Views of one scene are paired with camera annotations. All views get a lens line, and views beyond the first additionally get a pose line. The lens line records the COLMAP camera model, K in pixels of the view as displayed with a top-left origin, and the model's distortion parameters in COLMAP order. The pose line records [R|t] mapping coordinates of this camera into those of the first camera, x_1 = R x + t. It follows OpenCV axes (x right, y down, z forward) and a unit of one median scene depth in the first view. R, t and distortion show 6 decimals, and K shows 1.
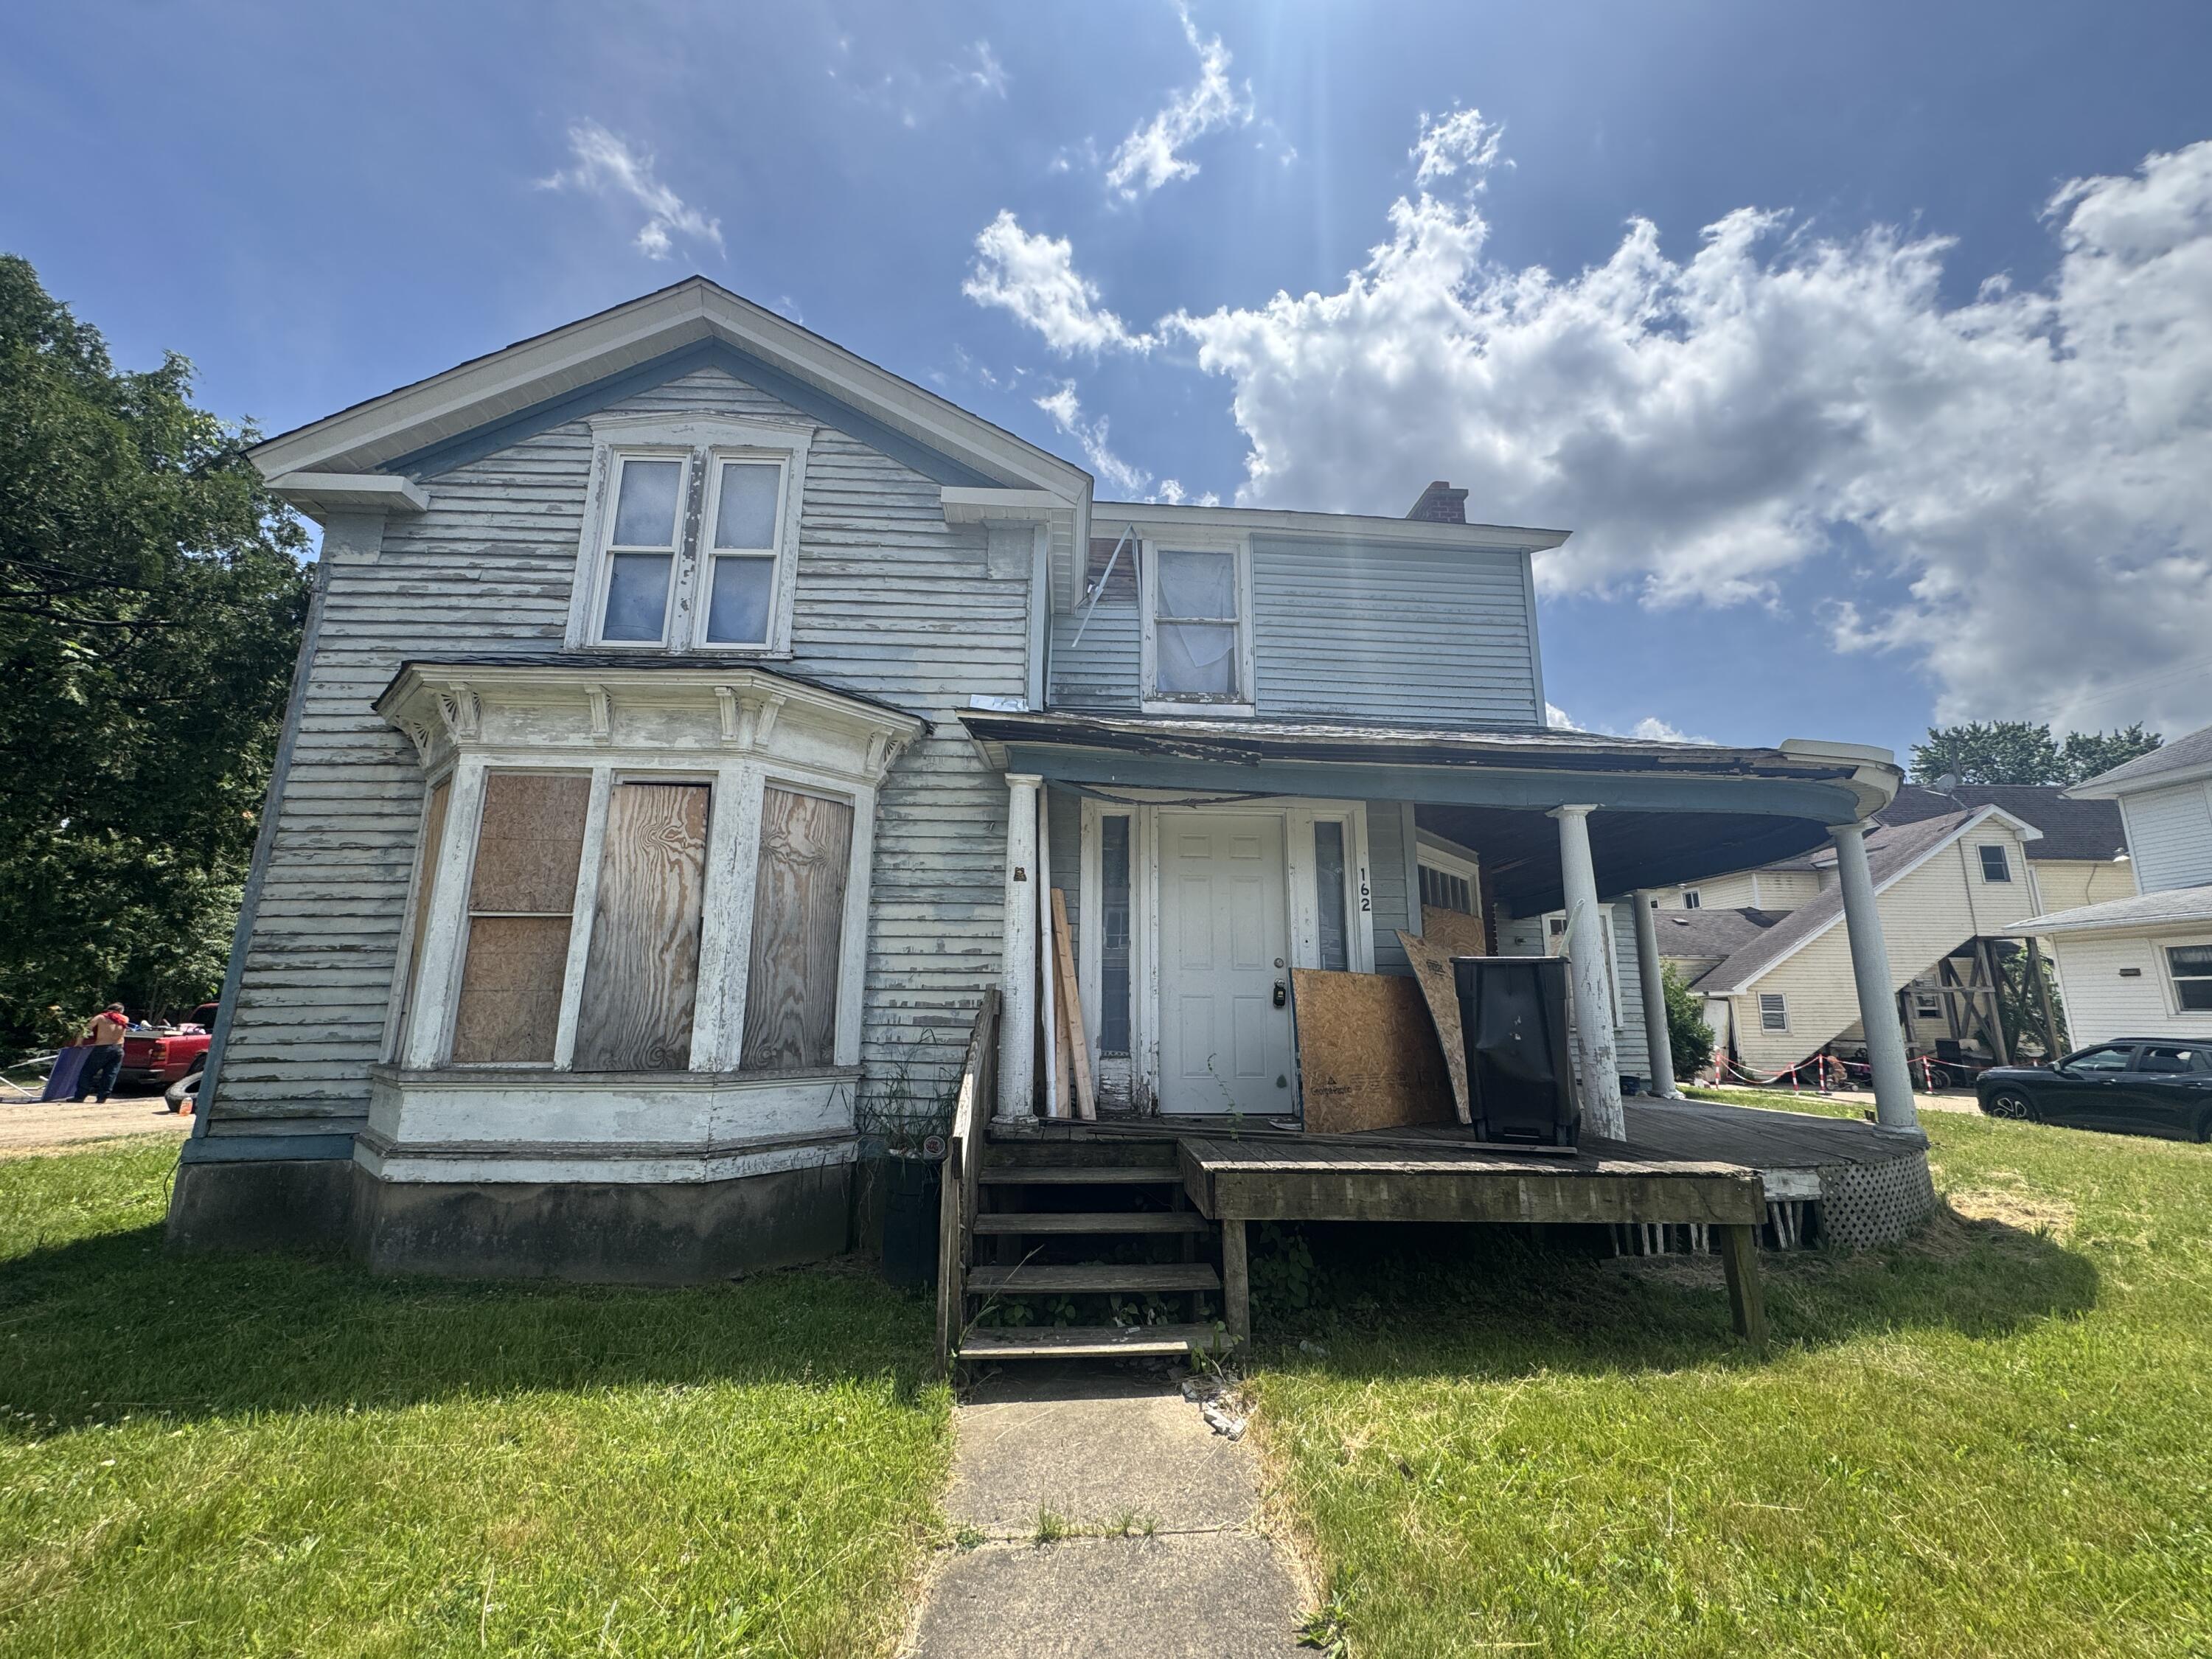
lens RADIAL K [[880.1, 0, 1105.3], [0, 880.1, 878.6], [0, 0, 1]] dist [-0.002330, -0.000219]
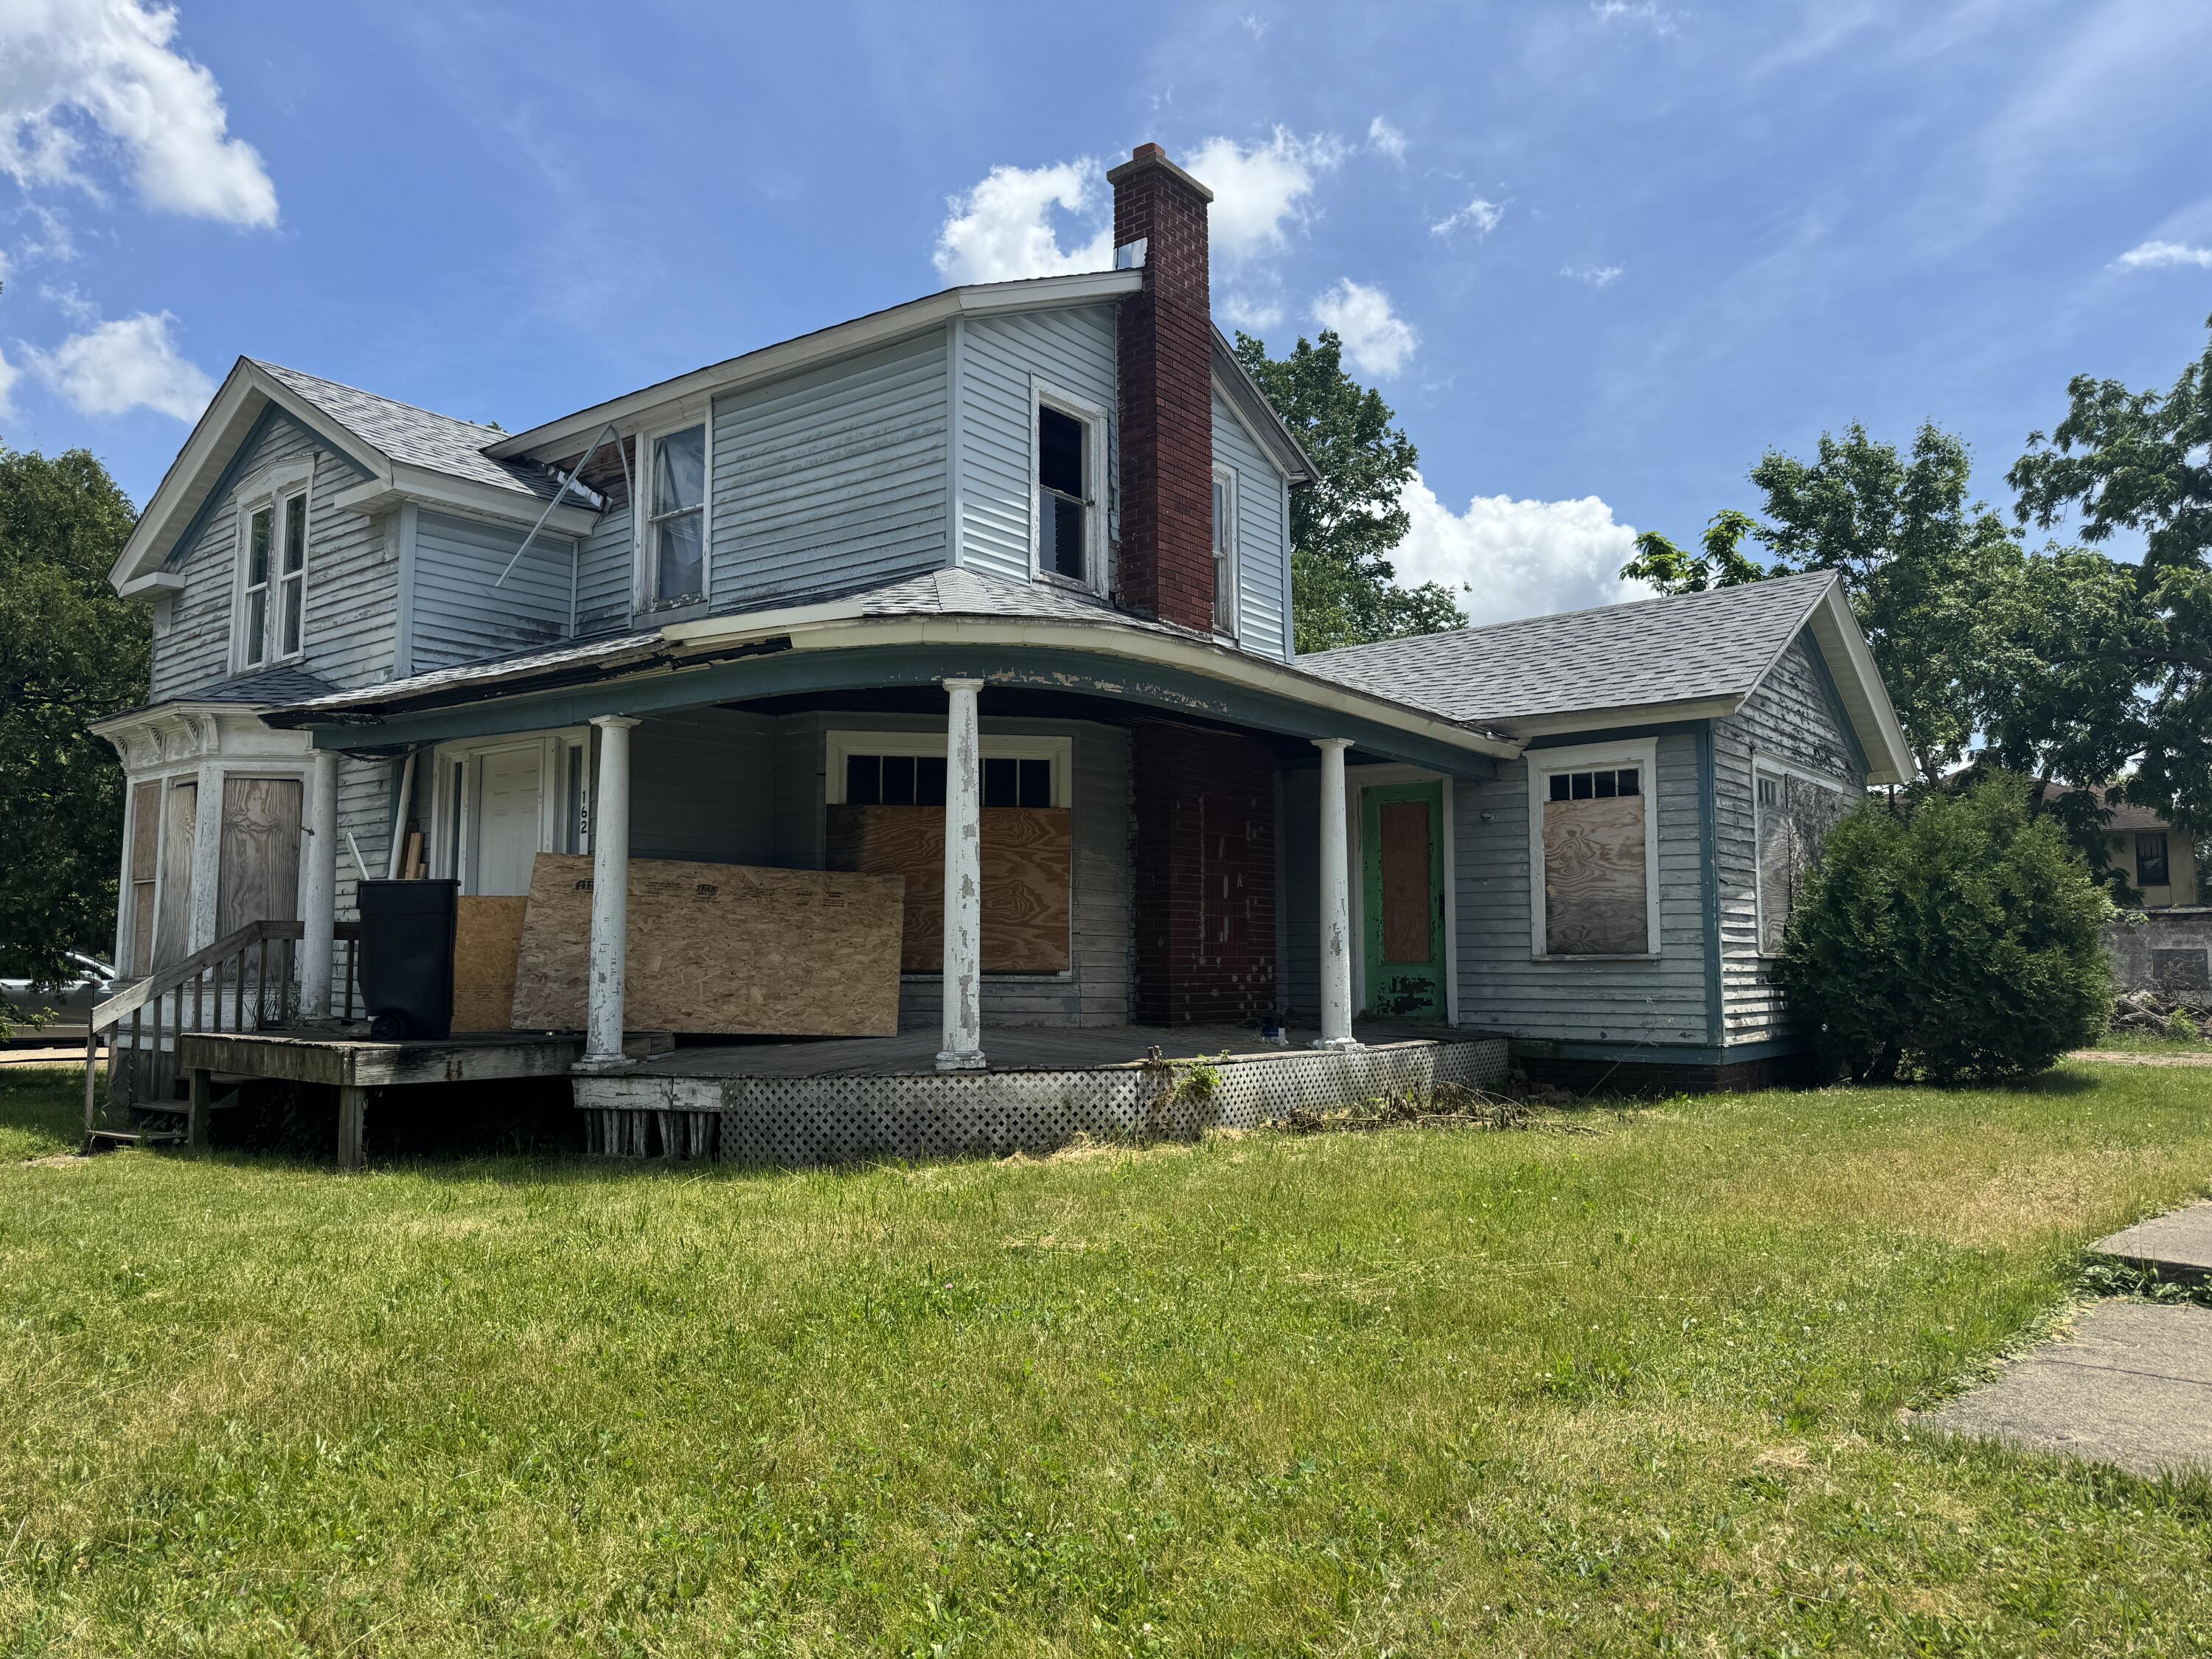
lens RADIAL K [[1523.9, 0, 1110.8], [0, 1523.9, 931.2], [0, 0, 1]] dist [0.085731, -0.117805]
pose [[0.760058, -0.025655, -0.649349, 2.172256], [0.106182, 0.990694, 0.085145, 0.070211], [0.641122, -0.133665, 0.755709, 0.033658]]
